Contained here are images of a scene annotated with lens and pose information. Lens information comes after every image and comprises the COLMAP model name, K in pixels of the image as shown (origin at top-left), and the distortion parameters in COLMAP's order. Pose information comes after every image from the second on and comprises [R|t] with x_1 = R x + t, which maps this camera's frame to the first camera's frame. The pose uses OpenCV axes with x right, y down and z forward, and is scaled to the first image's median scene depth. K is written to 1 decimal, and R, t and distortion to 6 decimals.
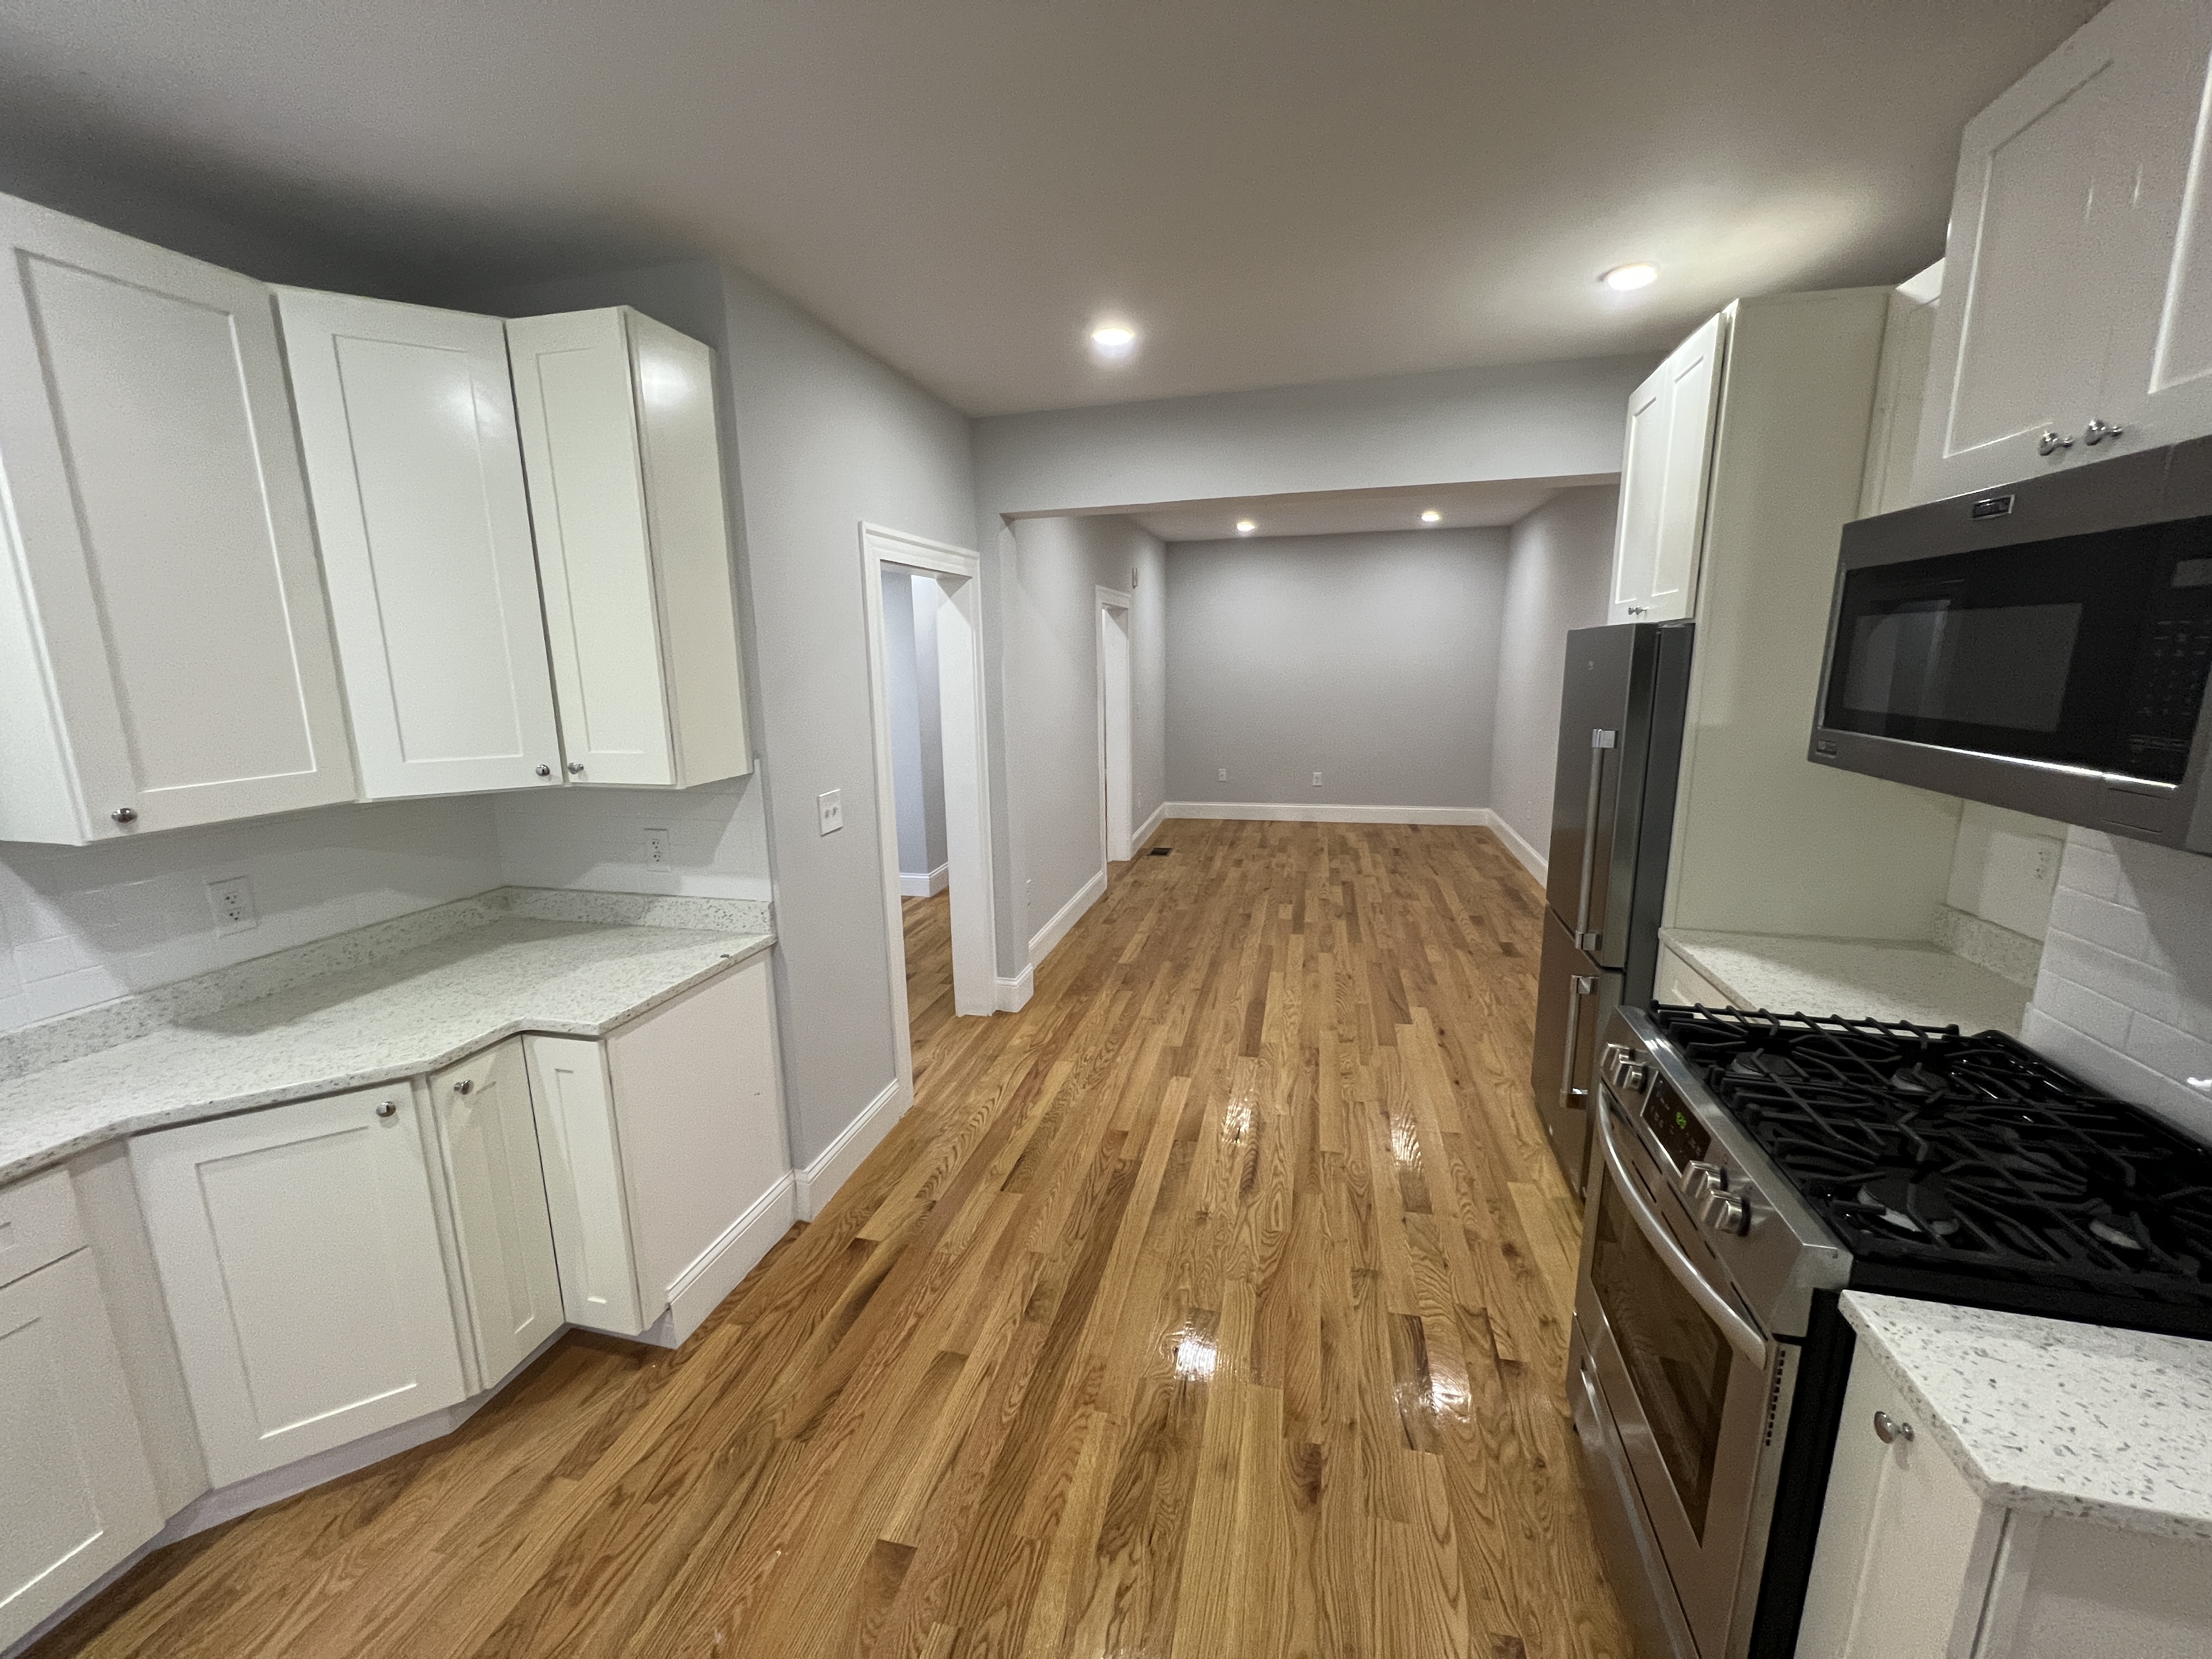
lens RADIAL K [[881.4, 0, 1103.4], [0, 881.4, 830.1], [0, 0, 1]] dist [-0.000749, 0.000431]
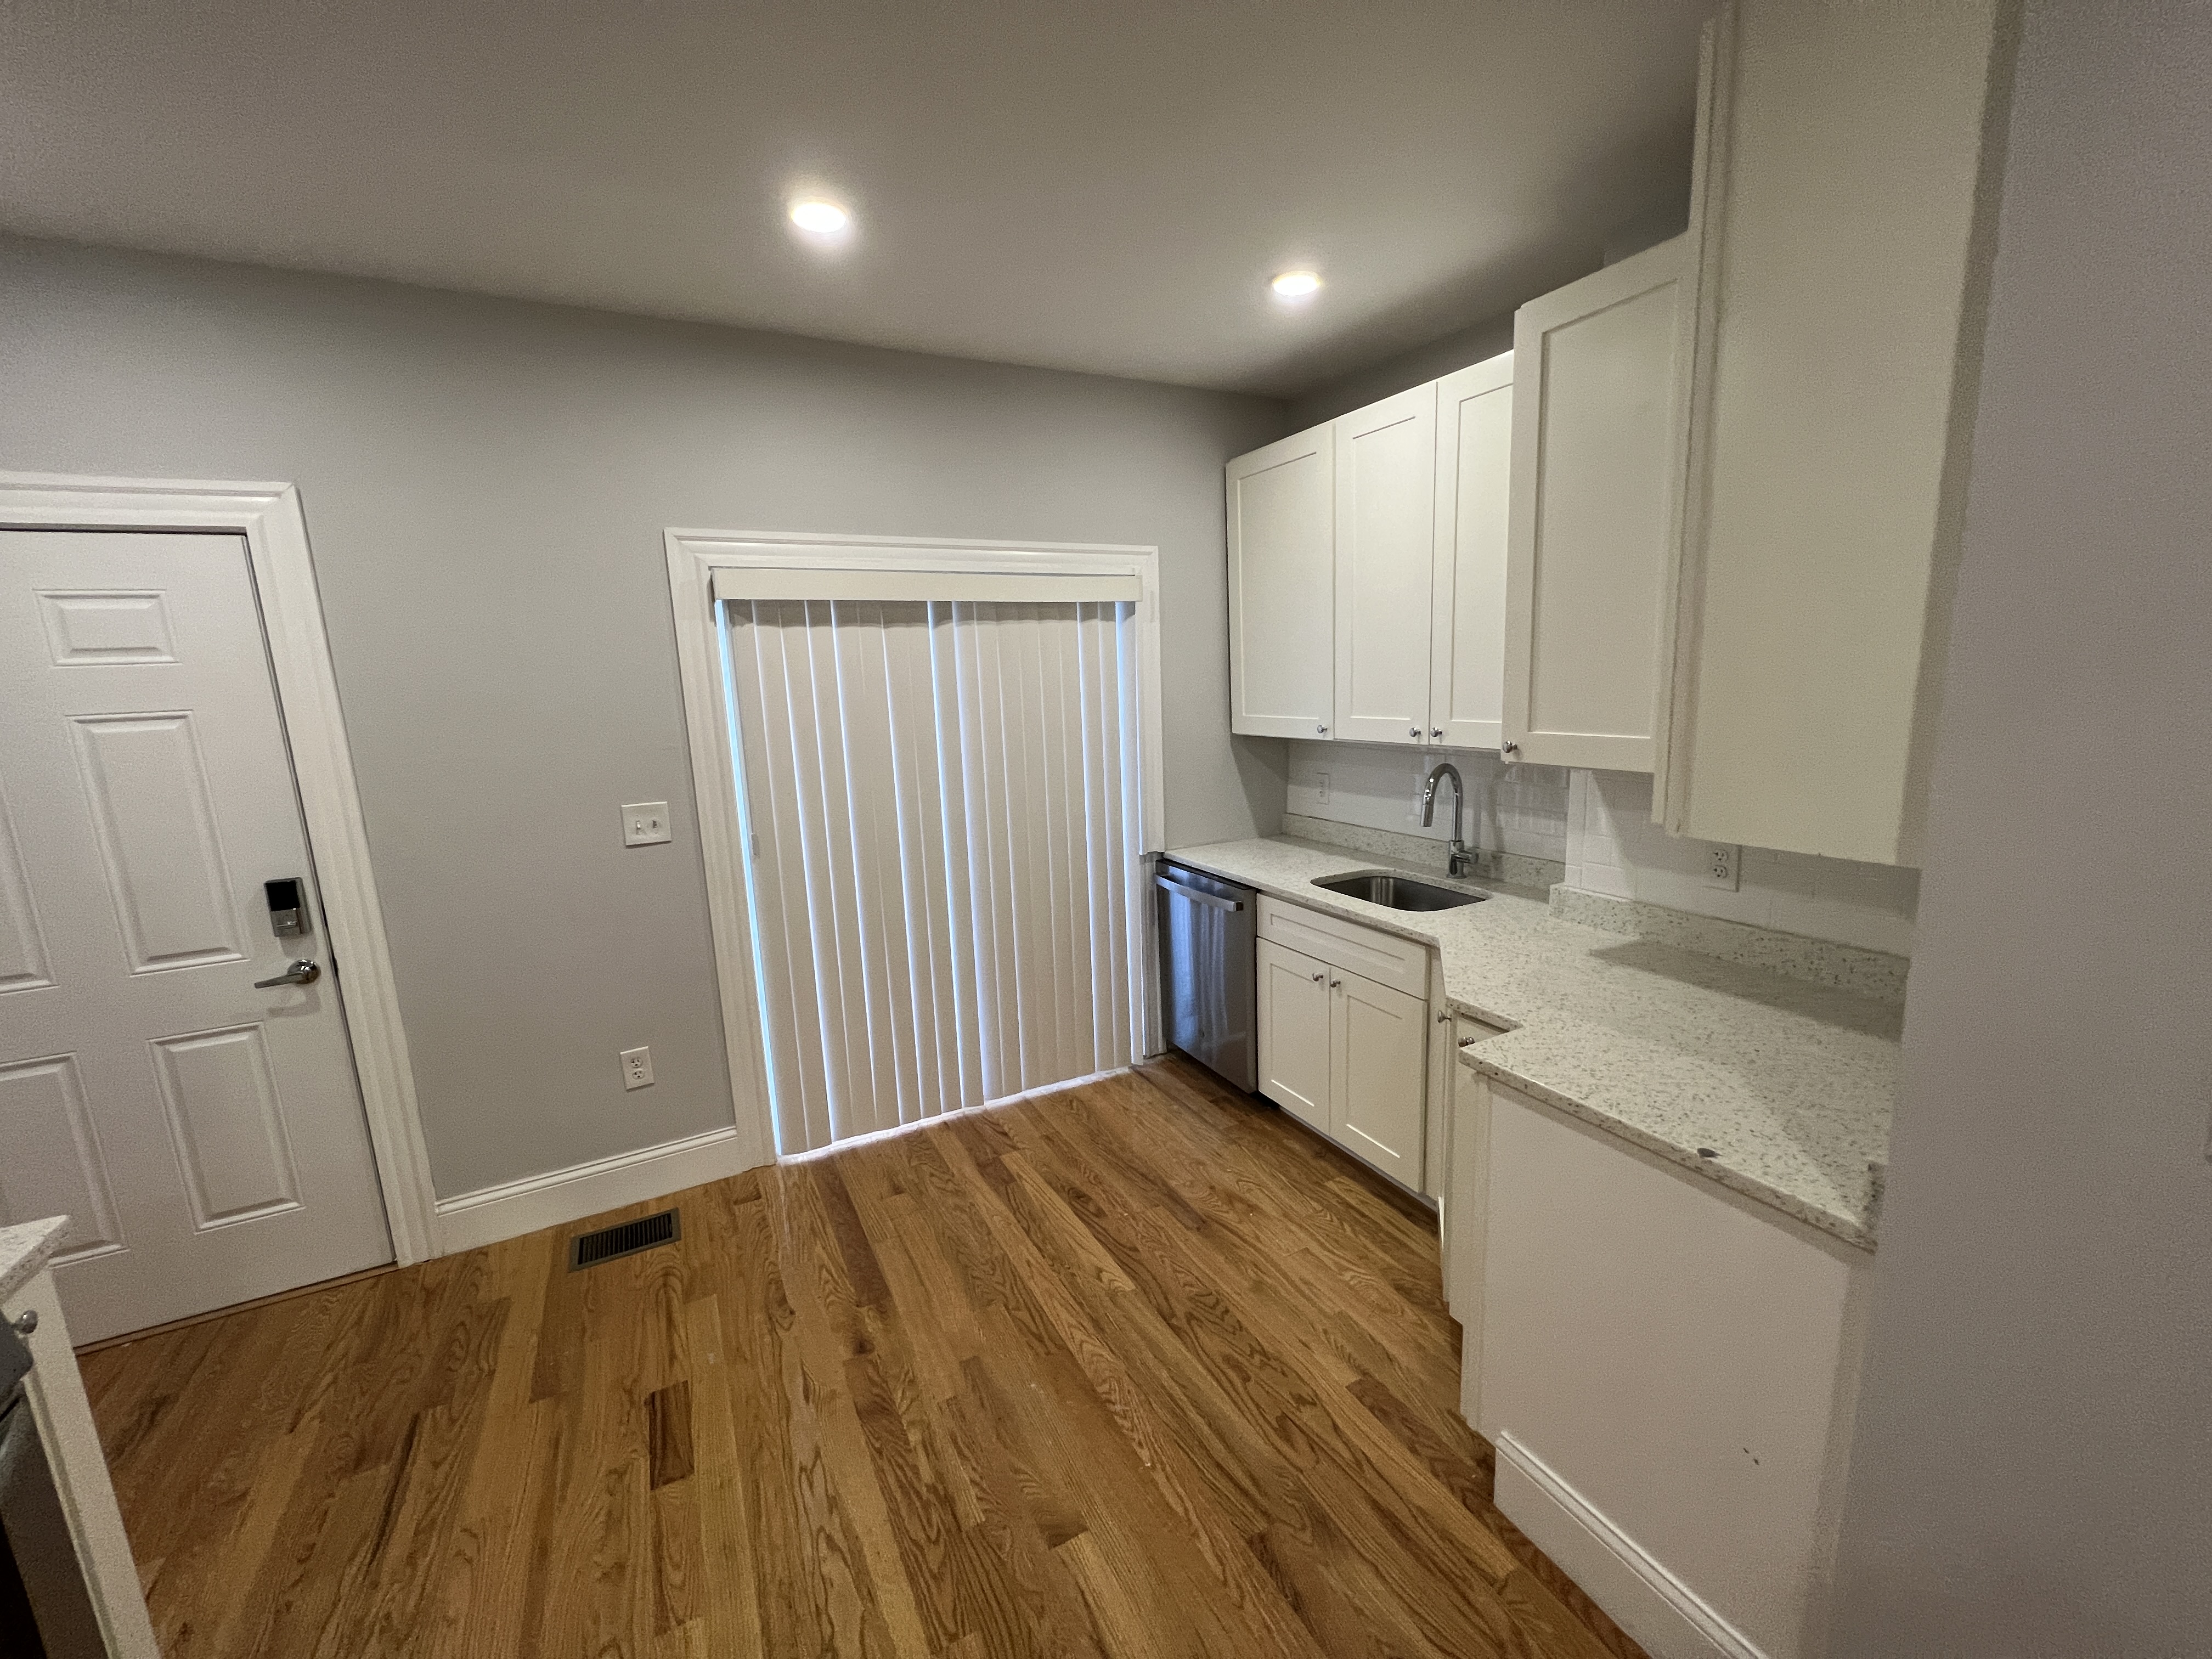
lens RADIAL K [[881.4, 0, 1103.4], [0, 881.4, 830.1], [0, 0, 1]] dist [-0.000749, 0.000431]
pose [[-0.754149, 0.156428, -0.637800, 0.224672], [-0.080478, 0.941880, 0.326167, -0.248941], [0.651753, 0.297307, -0.697729, 1.350985]]
